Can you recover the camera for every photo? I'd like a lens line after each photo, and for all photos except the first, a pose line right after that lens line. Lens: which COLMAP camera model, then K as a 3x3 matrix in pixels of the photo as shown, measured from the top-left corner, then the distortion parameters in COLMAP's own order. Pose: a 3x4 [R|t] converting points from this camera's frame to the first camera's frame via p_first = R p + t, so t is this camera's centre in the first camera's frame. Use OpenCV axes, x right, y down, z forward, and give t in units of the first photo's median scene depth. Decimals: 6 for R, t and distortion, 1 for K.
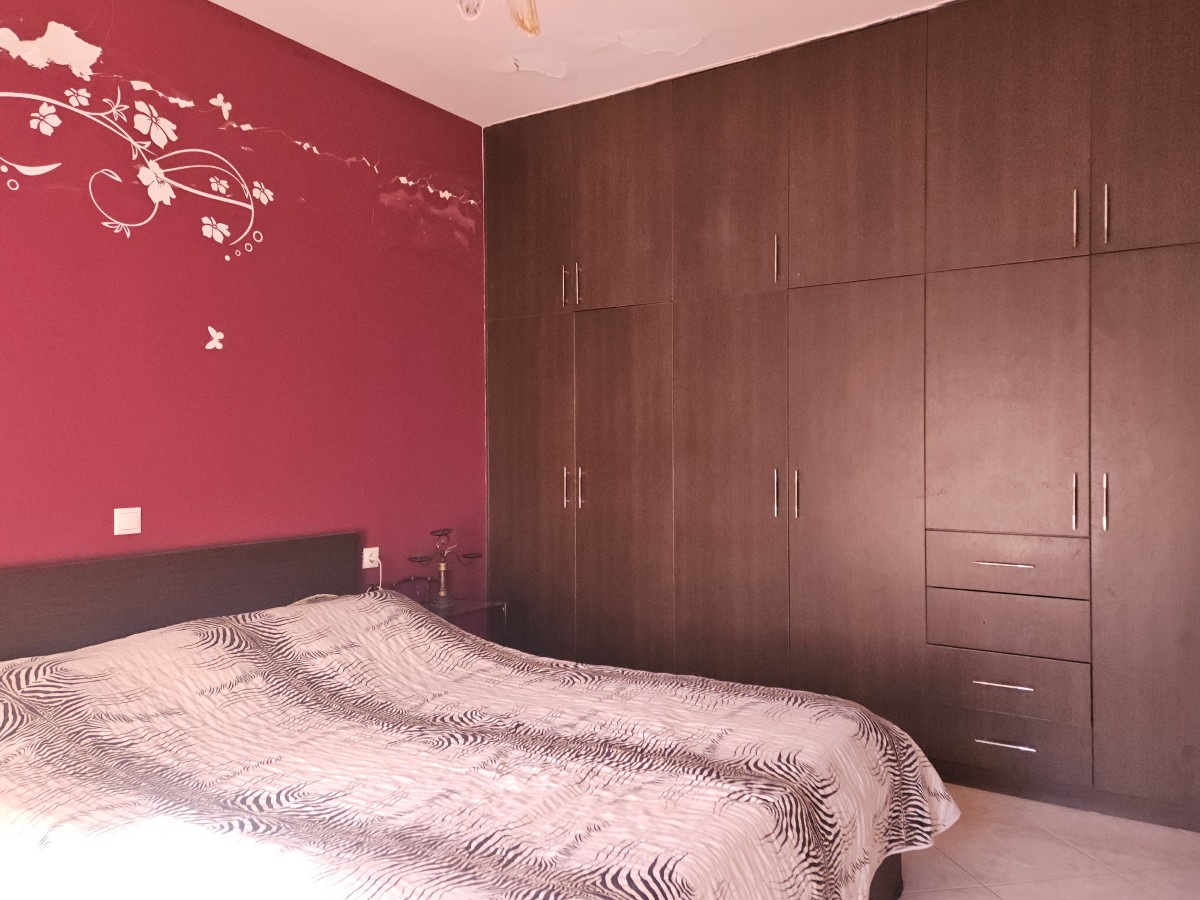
lens RADIAL K [[785.7, 0, 583.9], [0, 785.7, 446.0], [0, 0, 1]] dist [0.059730, -0.046208]
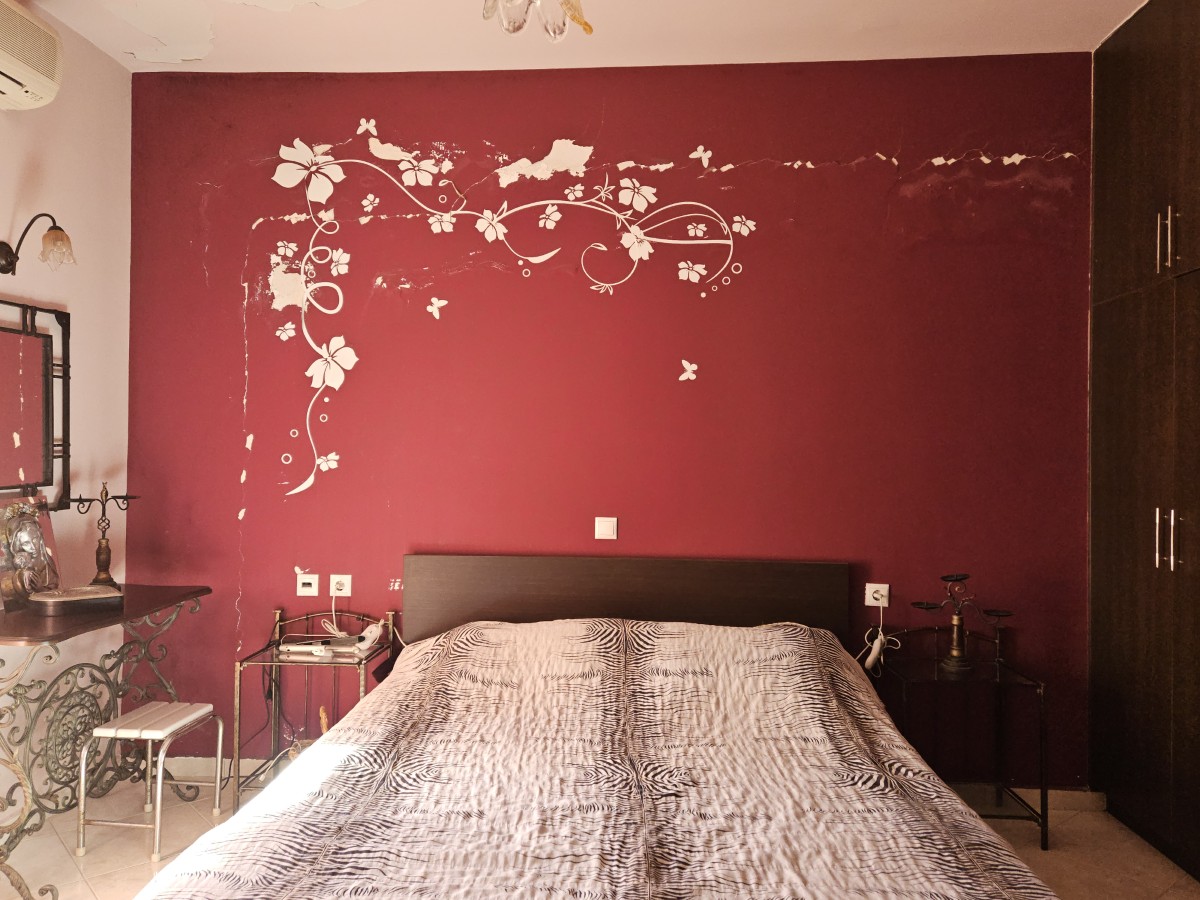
lens RADIAL K [[810.9, 0, 600.0], [0, 810.9, 450.0], [0, 0, 1]] dist [0.070191, -0.058228]
pose [[0.563504, 0.002049, -0.826111, 0.435898], [-0.015343, 0.999850, -0.007986, -0.014914], [0.825971, 0.017176, 0.563451, 0.289852]]
